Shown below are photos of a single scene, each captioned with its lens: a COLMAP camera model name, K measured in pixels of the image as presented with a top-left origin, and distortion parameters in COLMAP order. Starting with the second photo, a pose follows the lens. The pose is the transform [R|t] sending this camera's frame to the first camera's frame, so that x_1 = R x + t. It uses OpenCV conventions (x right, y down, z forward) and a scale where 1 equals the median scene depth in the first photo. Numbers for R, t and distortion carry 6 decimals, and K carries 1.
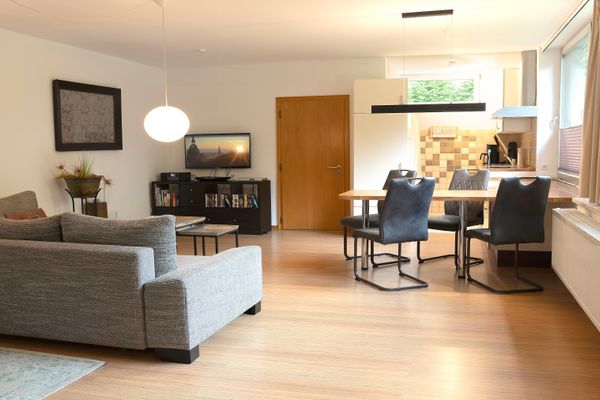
lens RADIAL K [[649.8, 0, 297.2], [0, 649.8, 205.1], [0, 0, 1]] dist [-0.022946, 0.000000]
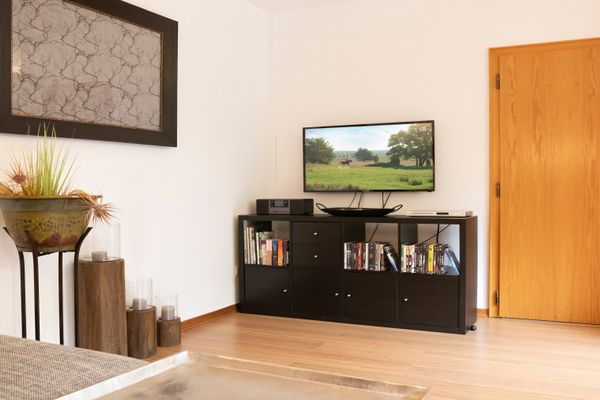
lens RADIAL K [[498.8, 0, 302.5], [0, 498.8, 200.2], [0, 0, 1]] dist [-0.043109, 0.001679]
pose [[0.989547, 0.010091, -0.143855, -0.117951], [-0.021587, 0.996674, -0.078578, -0.018344], [0.142584, 0.080862, 0.986474, 0.619837]]
